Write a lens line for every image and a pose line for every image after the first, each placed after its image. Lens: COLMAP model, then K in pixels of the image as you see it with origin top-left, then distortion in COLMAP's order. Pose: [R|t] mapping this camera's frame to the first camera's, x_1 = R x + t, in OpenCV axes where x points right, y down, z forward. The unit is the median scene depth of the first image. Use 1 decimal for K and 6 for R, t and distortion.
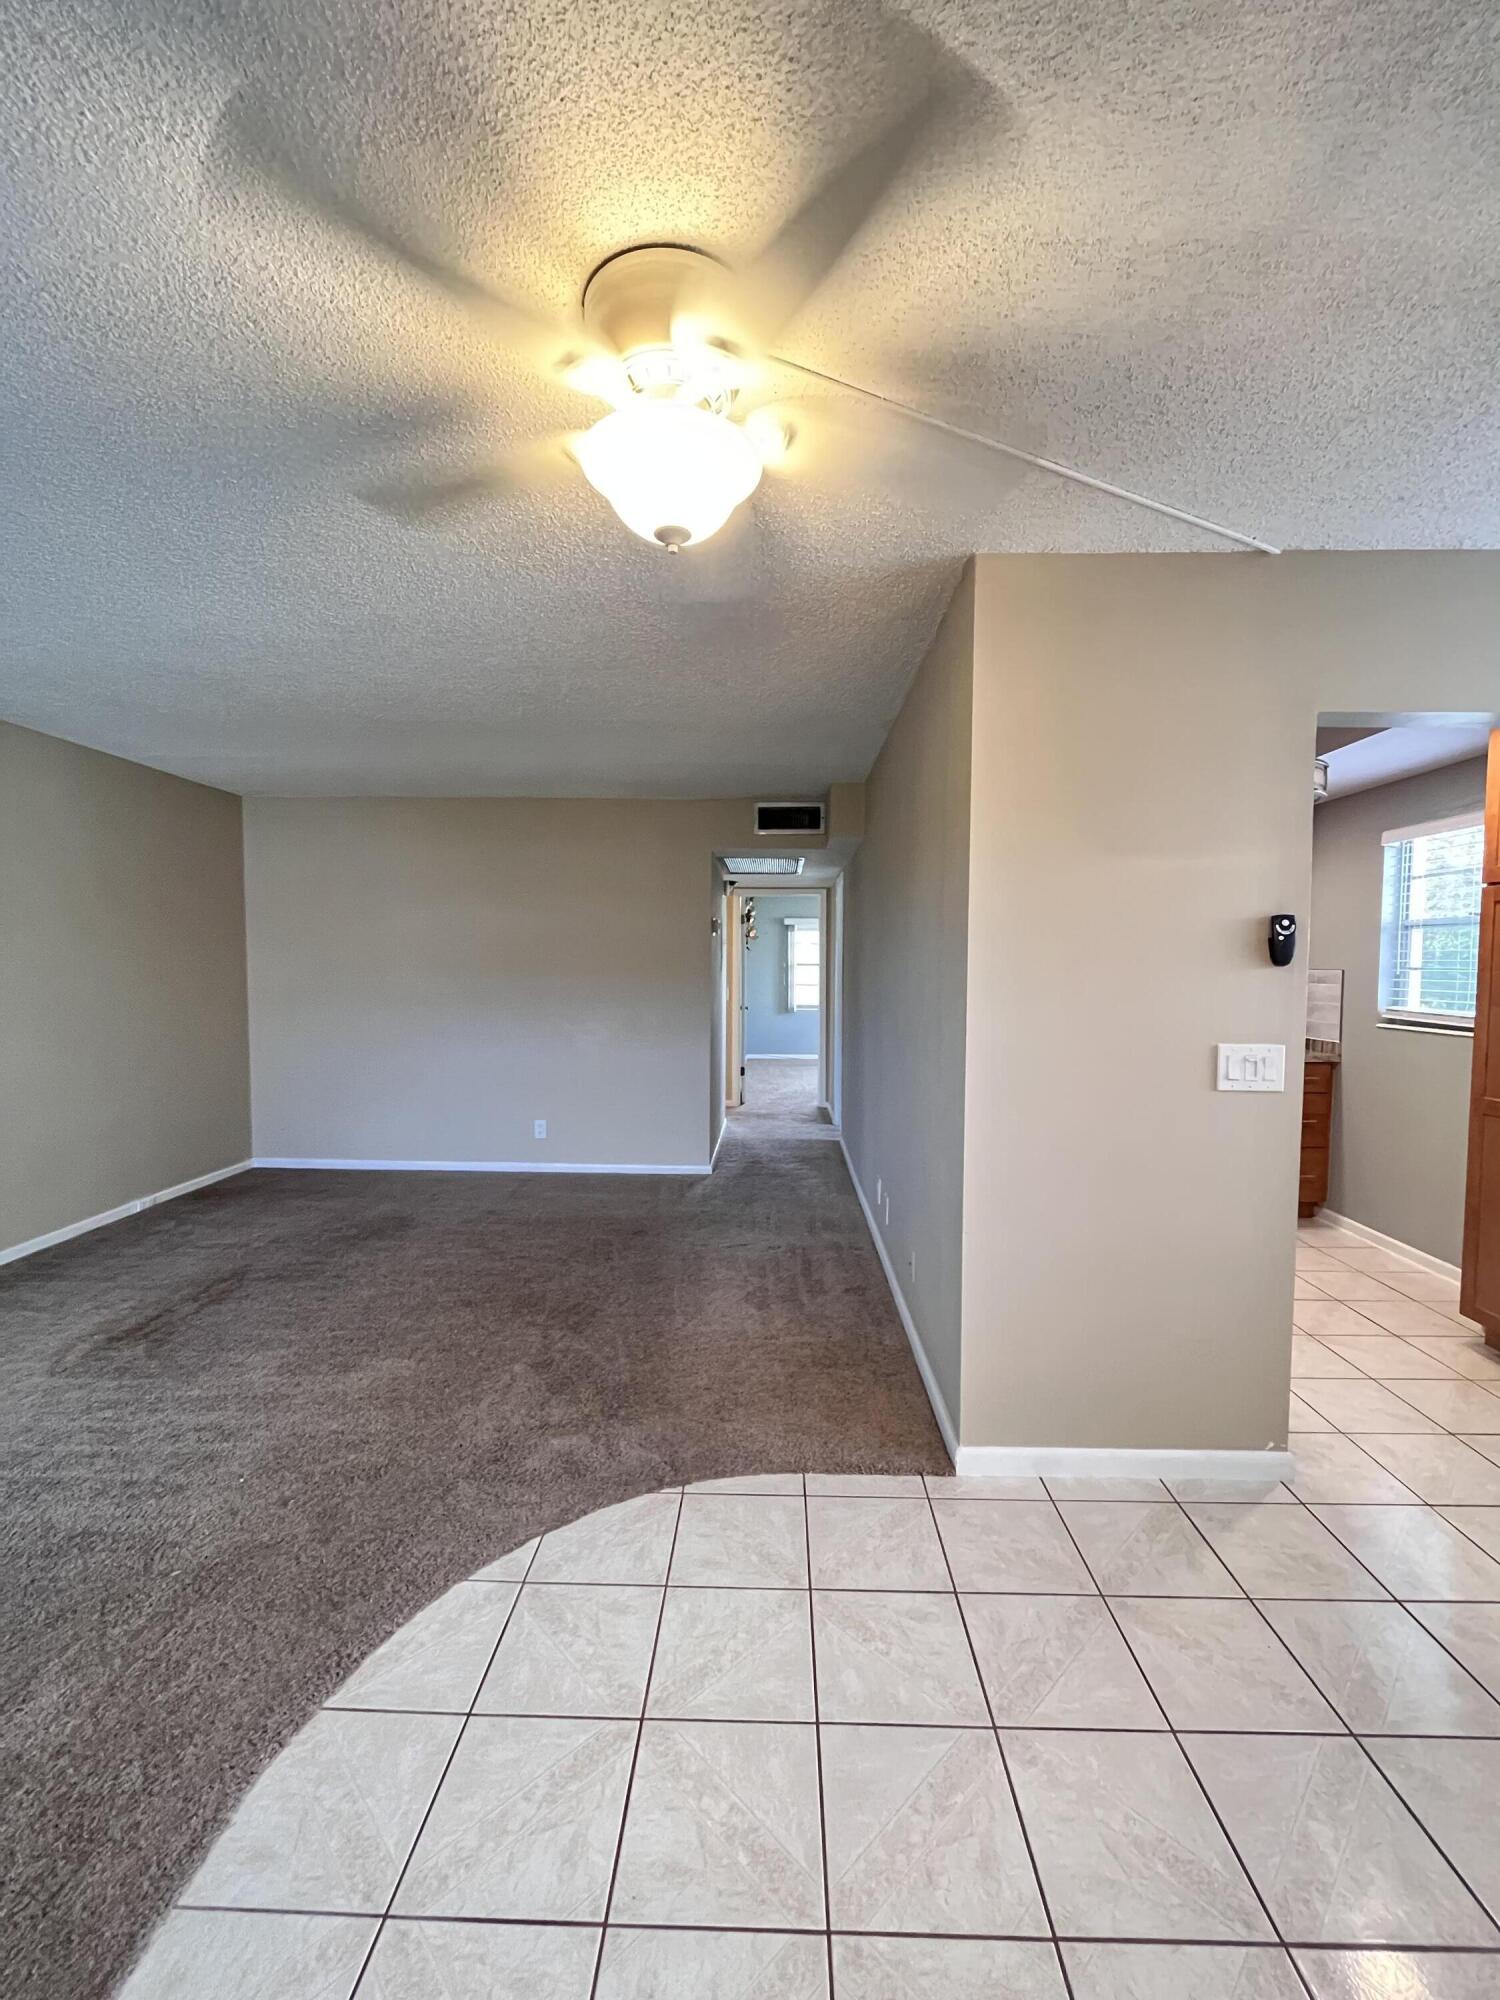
lens RADIAL K [[806.7, 0, 753.9], [0, 806.7, 1002.6], [0, 0, 1]] dist [-0.003572, -0.000467]
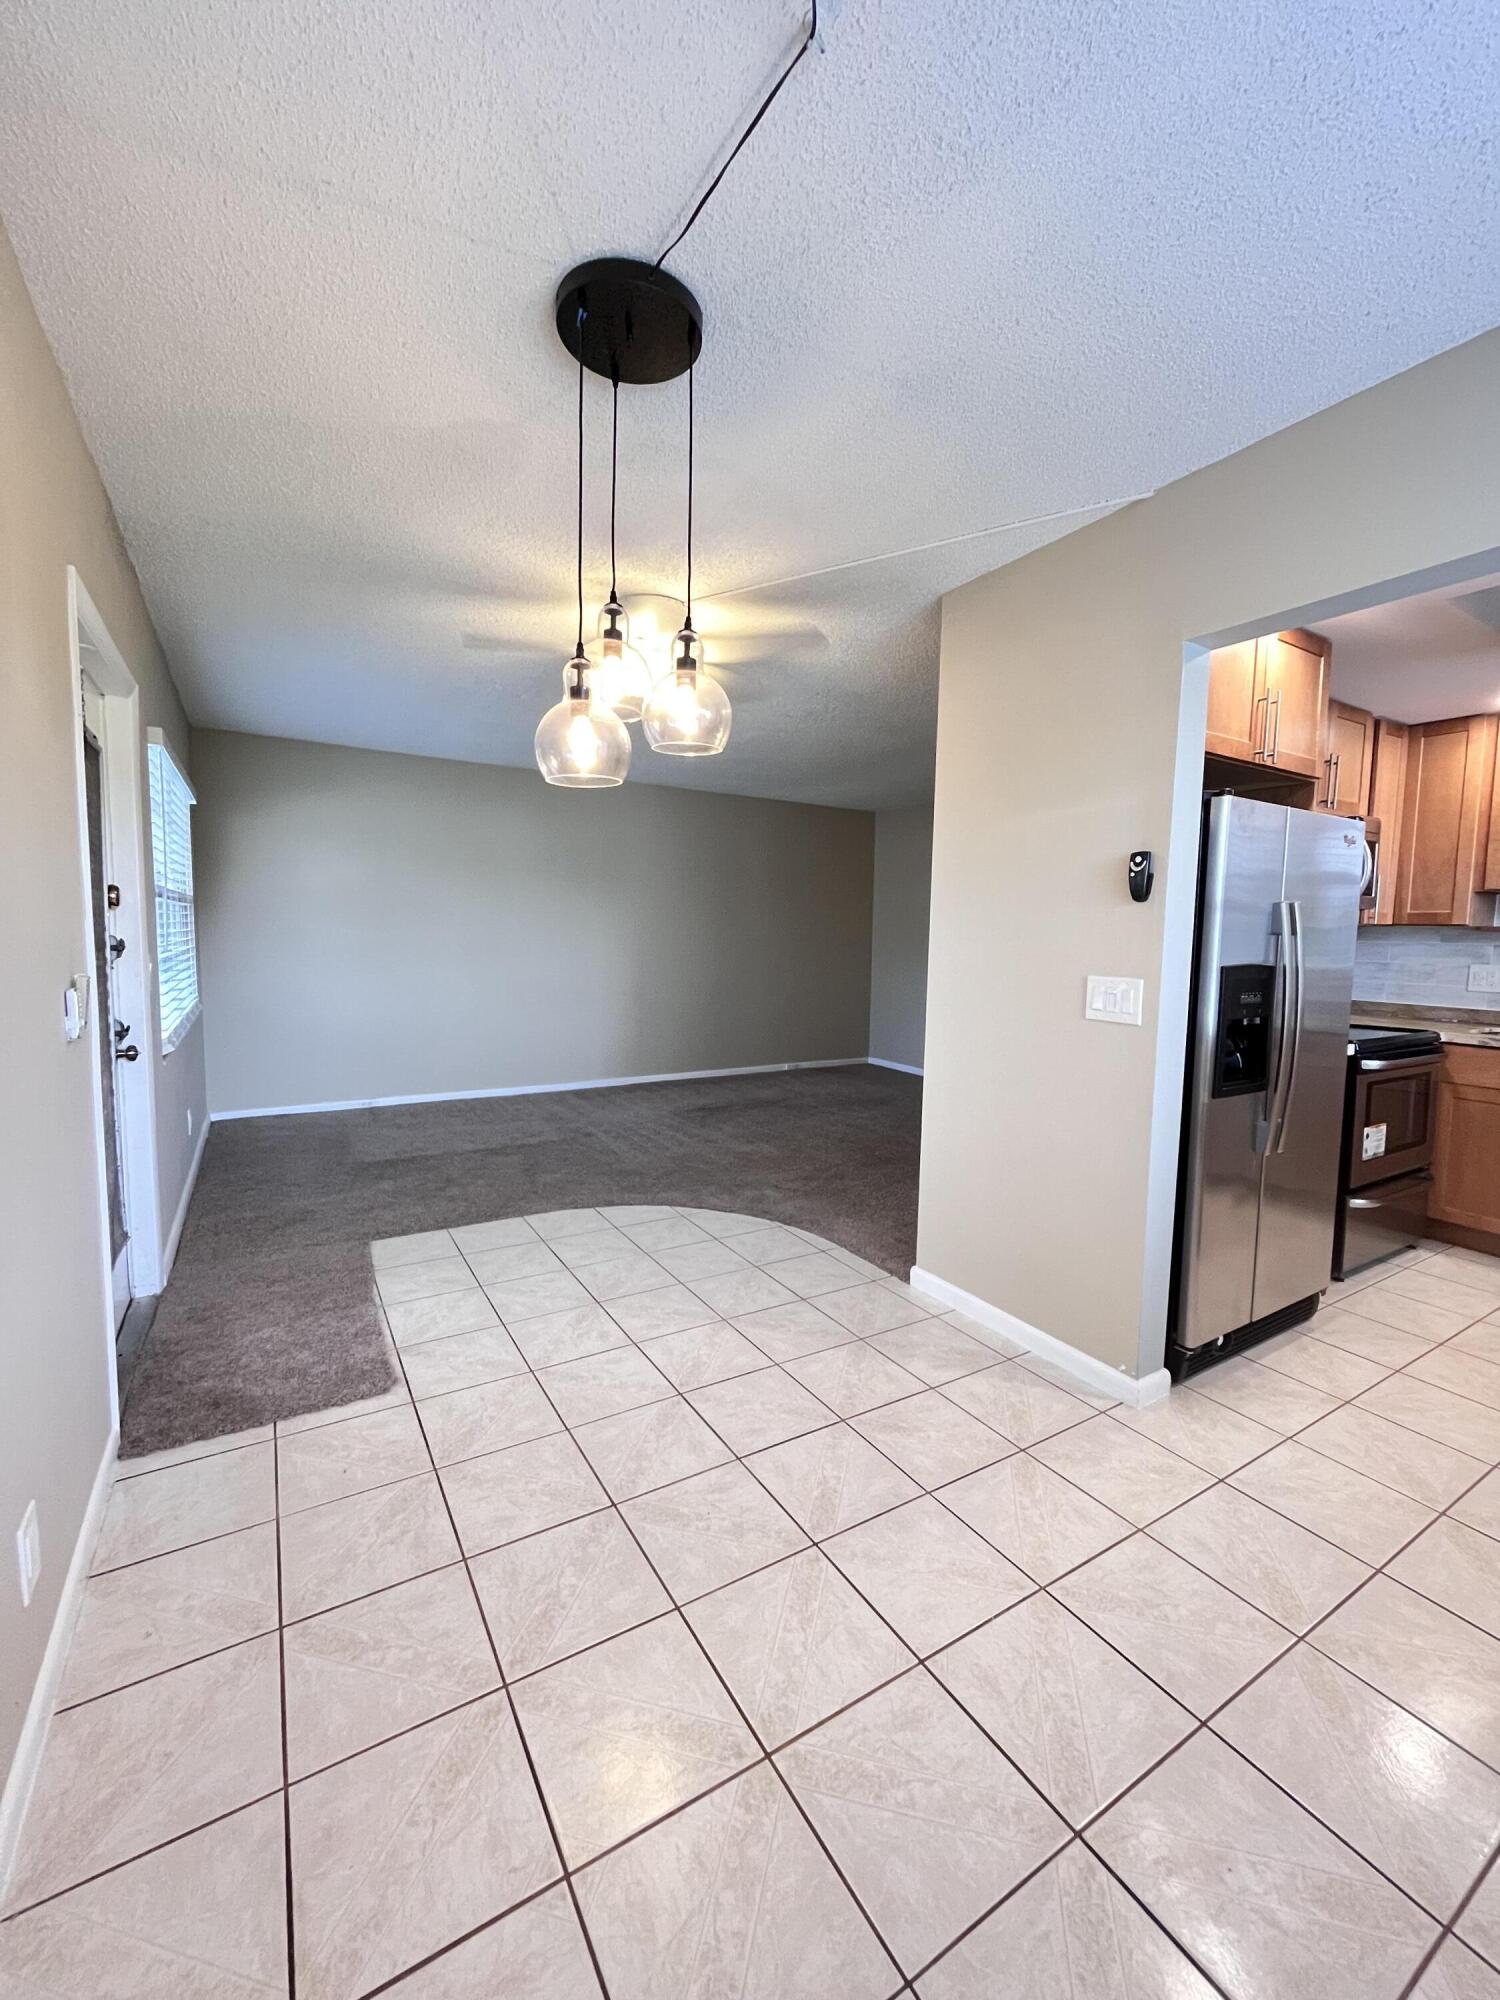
lens RADIAL K [[806.7, 0, 755.1], [0, 806.7, 1001.1], [0, 0, 1]] dist [-0.003572, -0.000467]
pose [[0.542524, 0.075299, -0.836659, 1.238739], [-0.053827, 0.997044, 0.054830, 0.049433], [0.838314, 0.015288, 0.544973, 0.031563]]
